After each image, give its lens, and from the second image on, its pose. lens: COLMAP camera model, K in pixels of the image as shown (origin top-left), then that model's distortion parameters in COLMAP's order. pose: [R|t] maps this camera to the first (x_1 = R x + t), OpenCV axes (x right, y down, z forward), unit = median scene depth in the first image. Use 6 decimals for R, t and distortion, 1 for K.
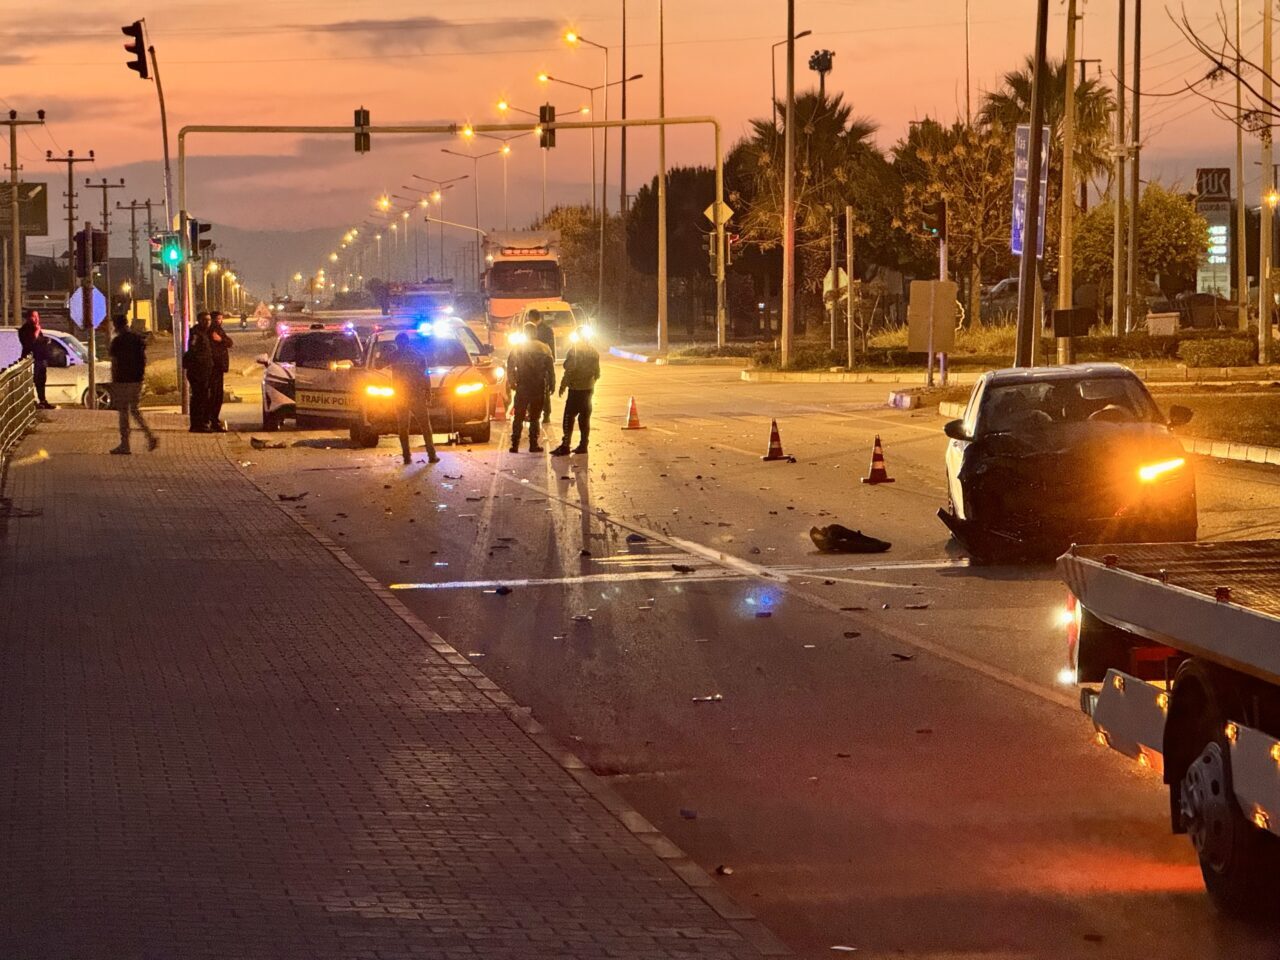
lens RADIAL K [[4533.3, 0, 640.0], [0, 4533.3, 480.0], [0, 0, 1]] dist [-0.129386, -0.910051]
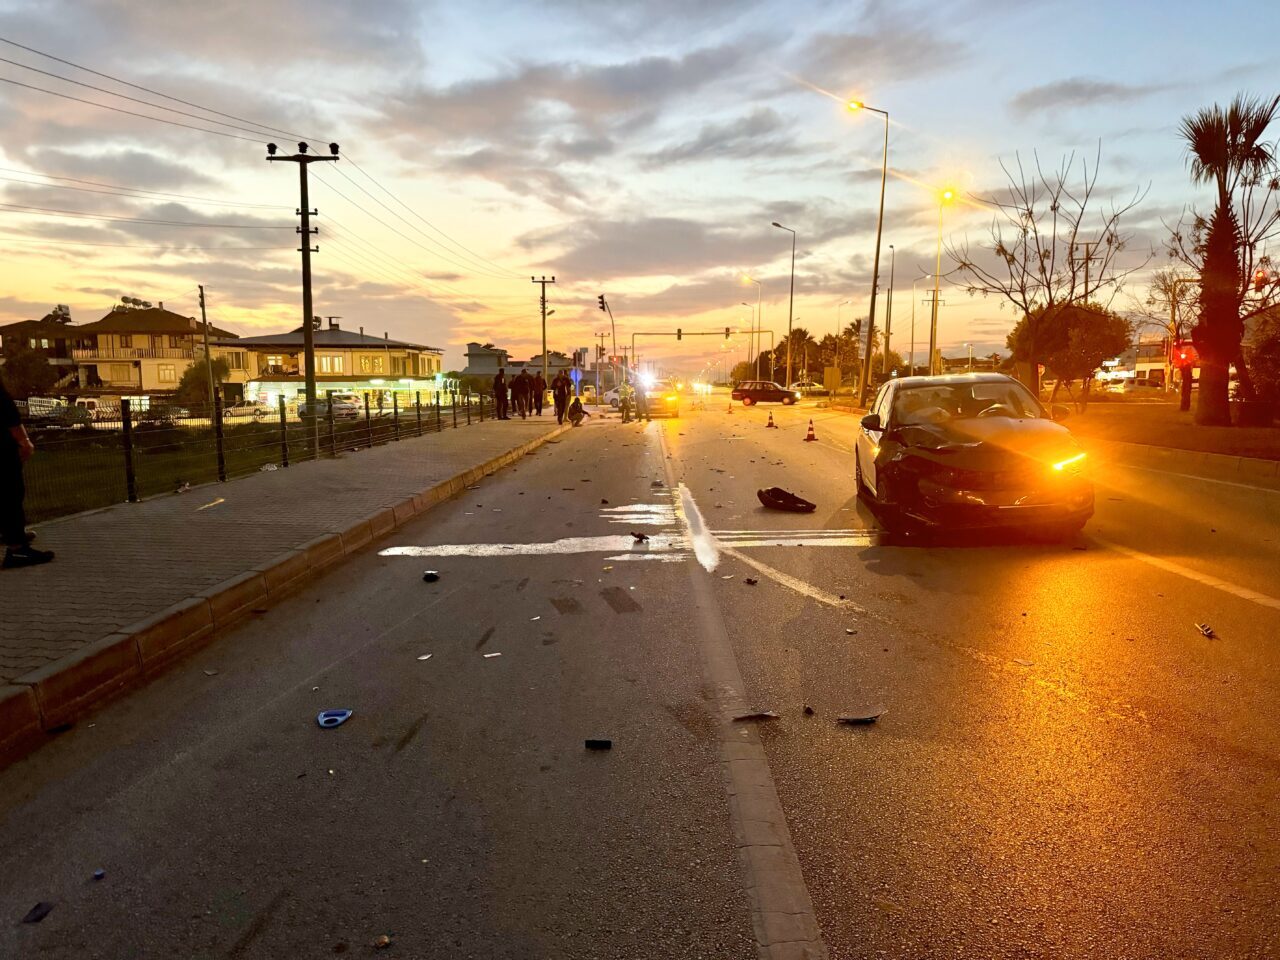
lens RADIAL K [[872.7, 0, 640.0], [0, 872.7, 480.0], [0, 0, 1]] dist [0.000457, -0.000169]
pose [[0.989579, 0.026696, -0.141494, 0.028352], [-0.017160, 0.997524, 0.068194, -0.007246], [0.142965, -0.065055, 0.987587, 0.518137]]
